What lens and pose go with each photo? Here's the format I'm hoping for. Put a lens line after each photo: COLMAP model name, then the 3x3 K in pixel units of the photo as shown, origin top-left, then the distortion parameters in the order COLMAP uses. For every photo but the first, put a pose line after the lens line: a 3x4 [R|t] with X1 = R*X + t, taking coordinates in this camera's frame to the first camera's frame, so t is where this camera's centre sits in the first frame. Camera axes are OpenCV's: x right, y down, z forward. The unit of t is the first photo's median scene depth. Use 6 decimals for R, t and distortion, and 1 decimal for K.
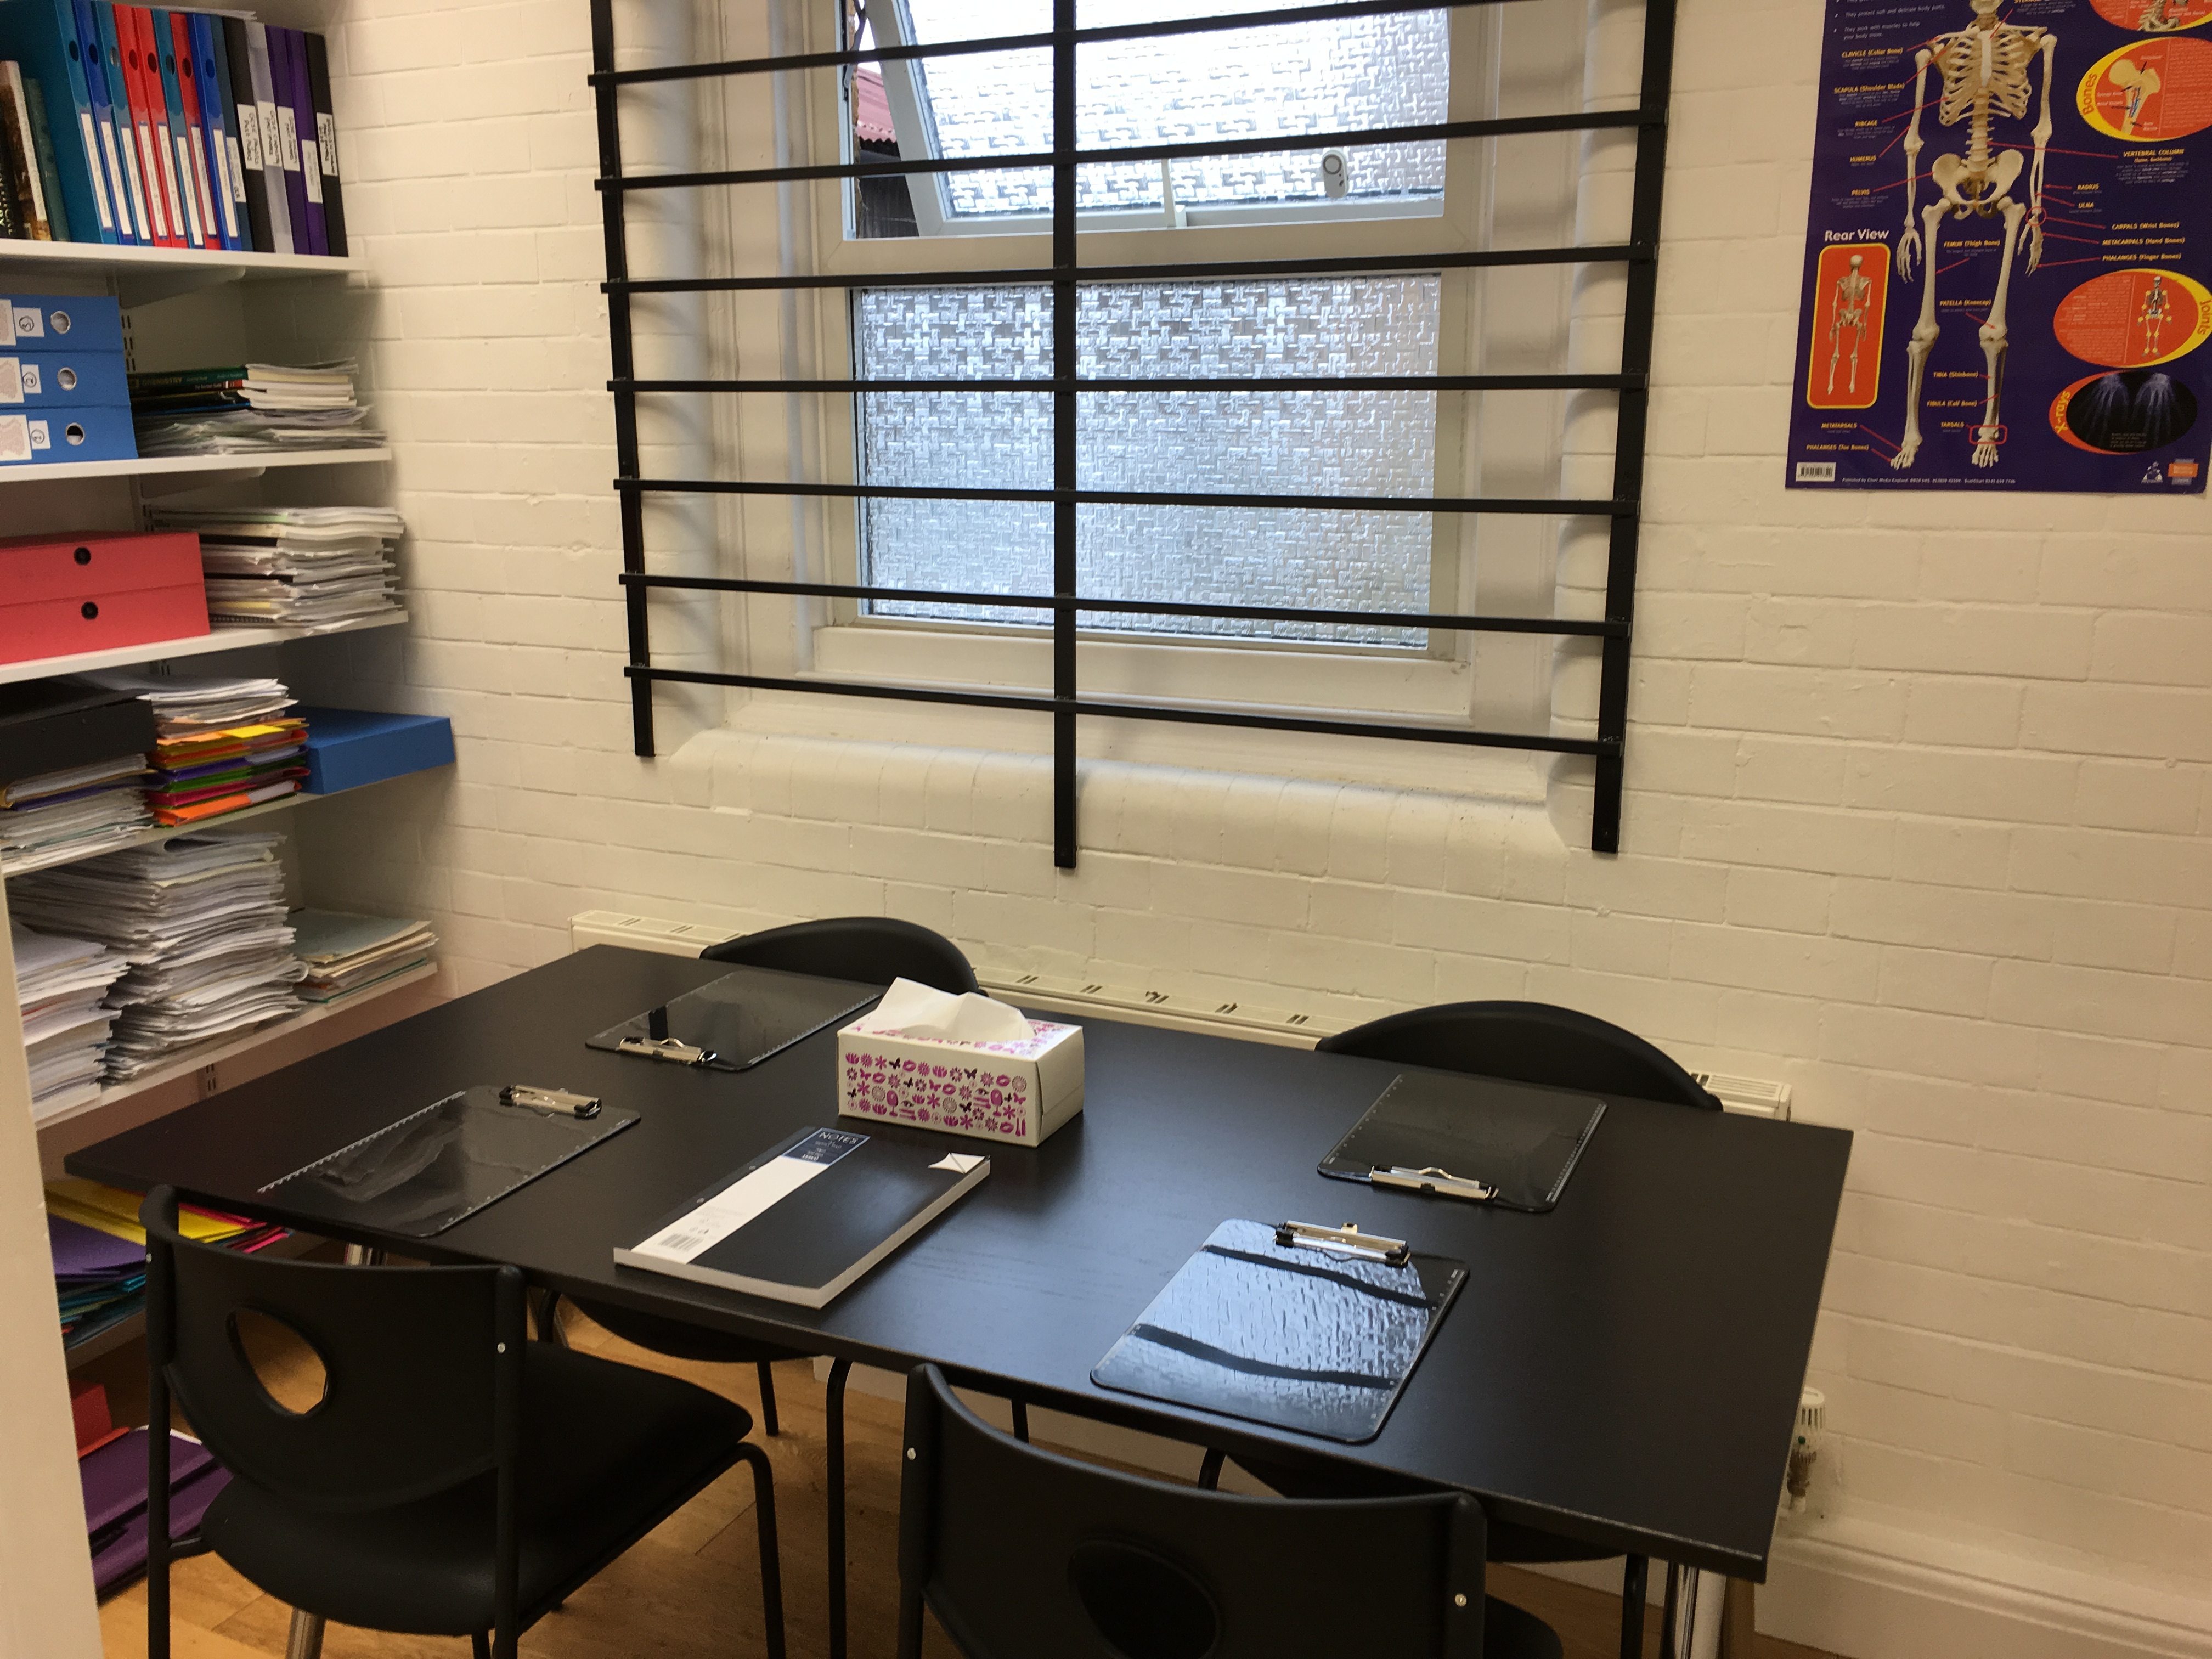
lens RADIAL K [[1873.8, 0, 1106.0], [0, 1873.8, 829.5], [0, 0, 1]] dist [0.087588, -0.117548]
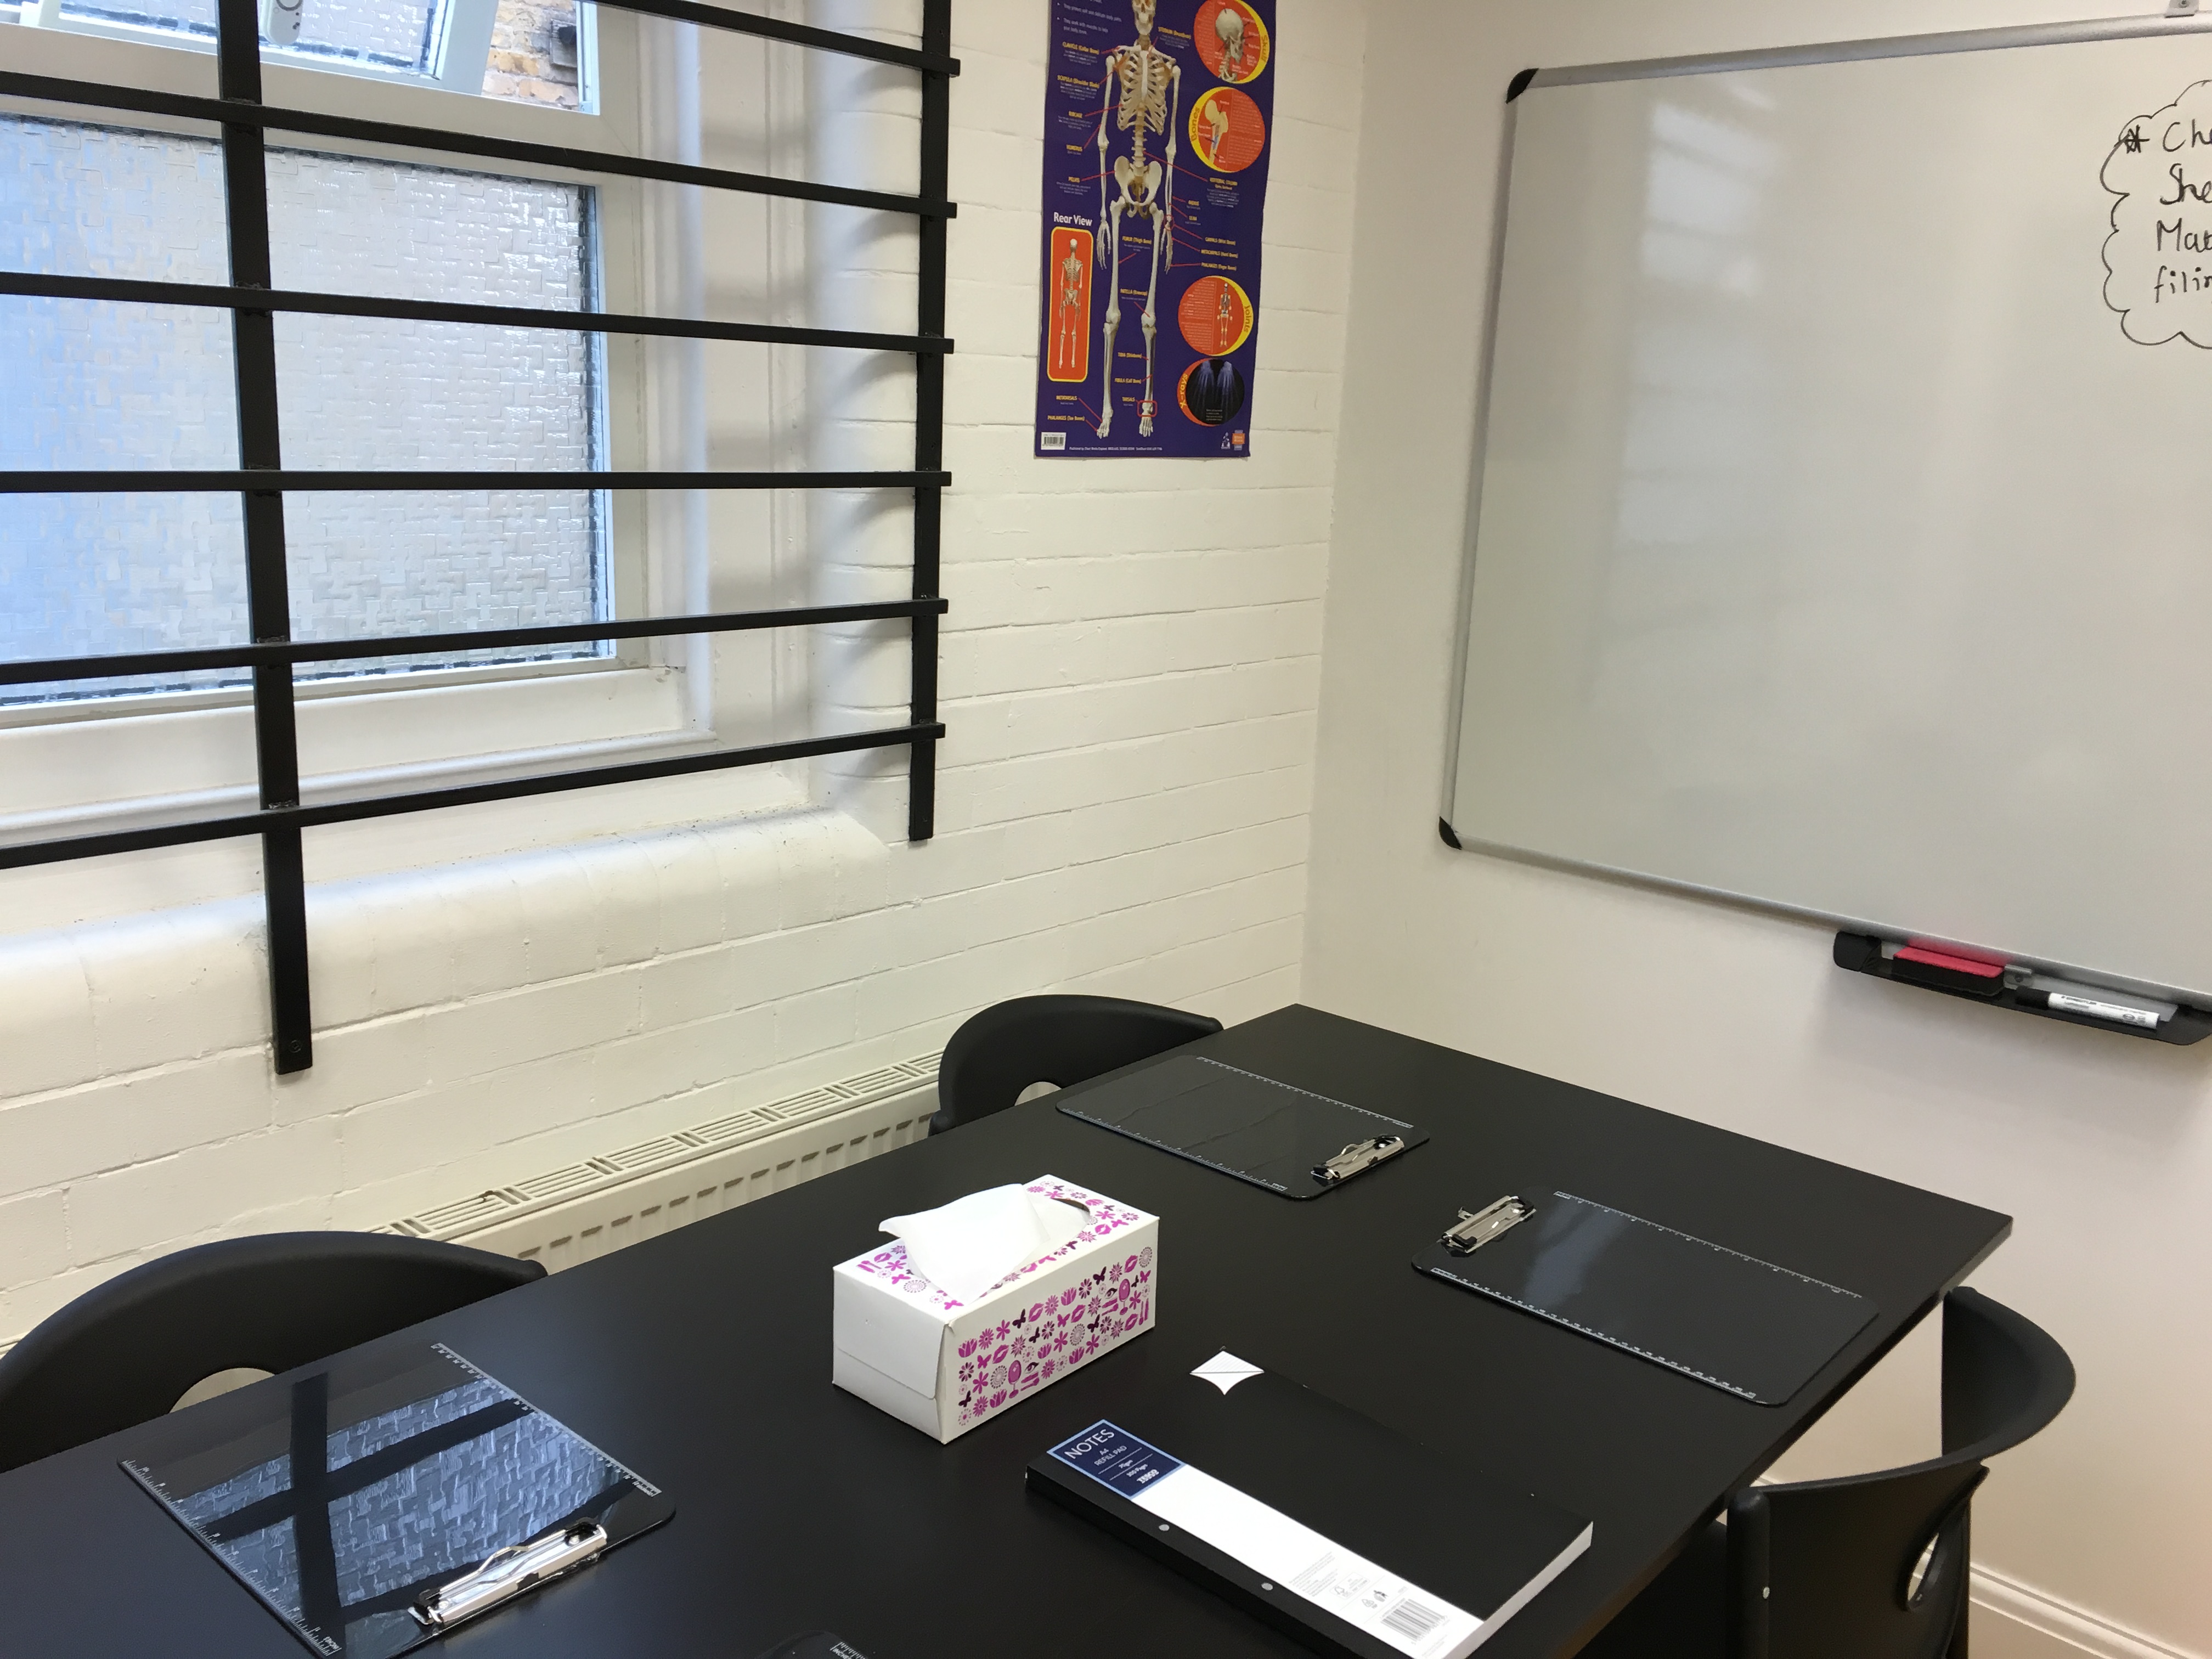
lens RADIAL K [[1873.8, 0, 1106.0], [0, 1873.8, 829.5], [0, 0, 1]] dist [0.087588, -0.117548]
pose [[0.283397, -0.208188, 0.936132, -0.680964], [0.170029, 0.971595, 0.164601, -0.152125], [-0.943809, 0.112522, 0.310745, 0.698348]]
